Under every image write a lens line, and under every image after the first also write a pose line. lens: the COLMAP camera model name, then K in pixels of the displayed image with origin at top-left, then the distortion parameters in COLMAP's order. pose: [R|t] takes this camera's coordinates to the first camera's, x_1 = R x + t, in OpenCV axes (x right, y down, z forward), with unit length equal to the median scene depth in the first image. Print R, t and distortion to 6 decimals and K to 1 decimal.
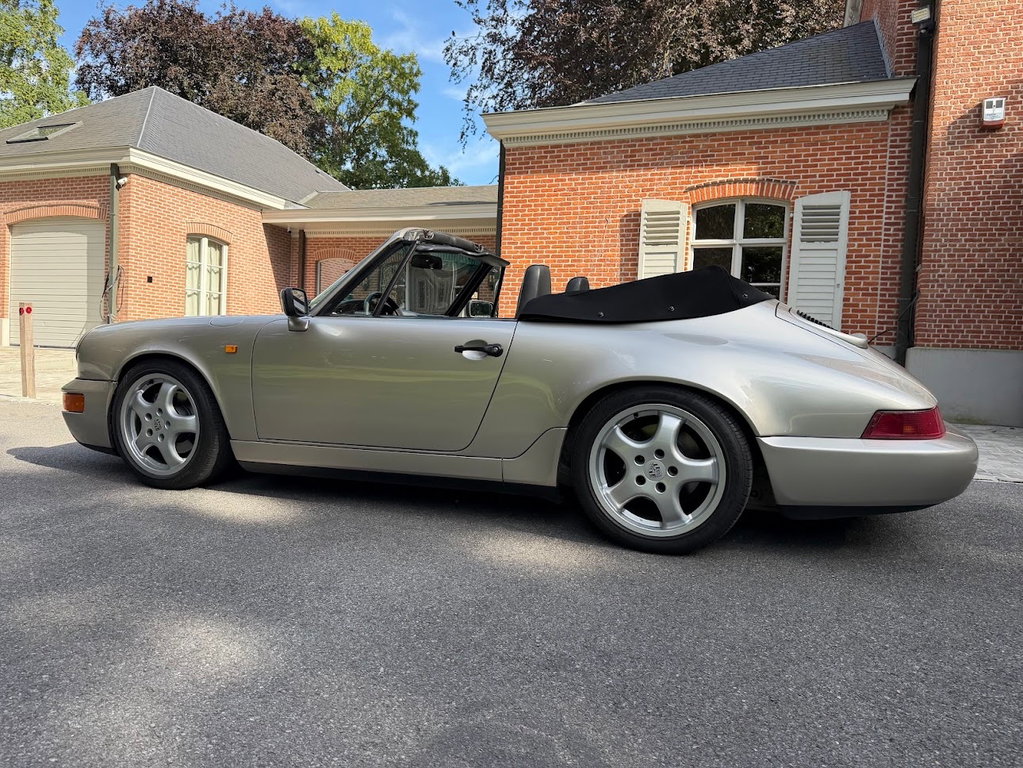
lens RADIAL K [[726.9, 0, 502.2], [0, 726.9, 384.5], [0, 0, 1]] dist [0.134047, -0.208573]
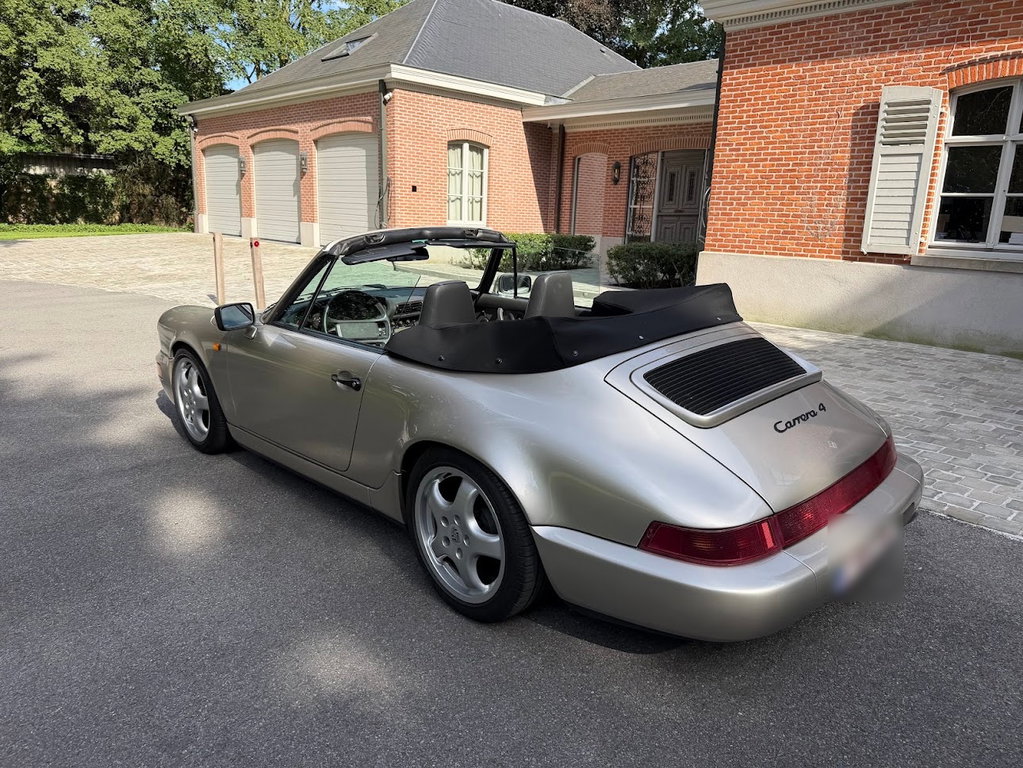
lens RADIAL K [[732.5, 0, 511.5], [0, 732.5, 384.0], [0, 0, 1]] dist [0.016637, -0.024731]
pose [[0.907370, 0.083787, -0.411898, 0.176636], [-0.011030, 0.984340, 0.175934, -0.066652], [0.420189, -0.155094, 0.894085, 0.056837]]
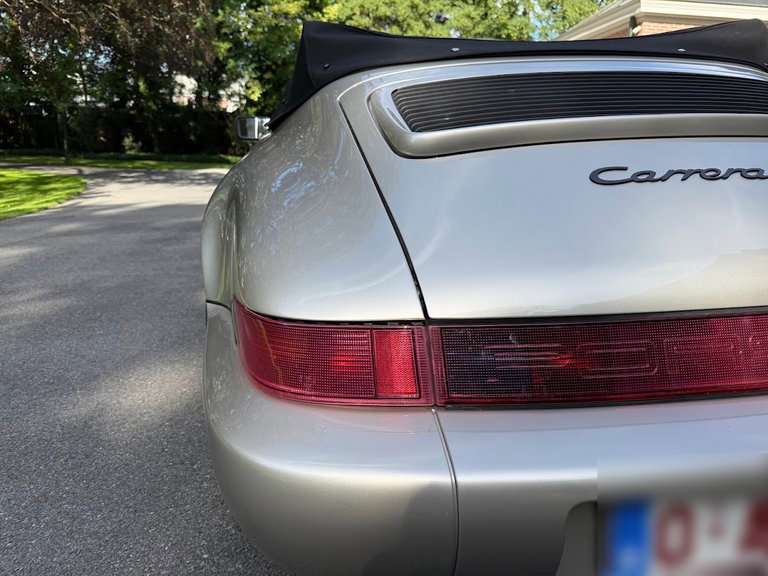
lens RADIAL K [[552.7, 0, 384.7], [0, 552.7, 289.7], [0, 0, 1]] dist [0.008999, -0.018210]
pose [[0.469396, 0.183785, -0.863650, 0.216766], [-0.039373, 0.981483, 0.187461, -0.009297], [0.882110, -0.053988, 0.467940, 0.236452]]
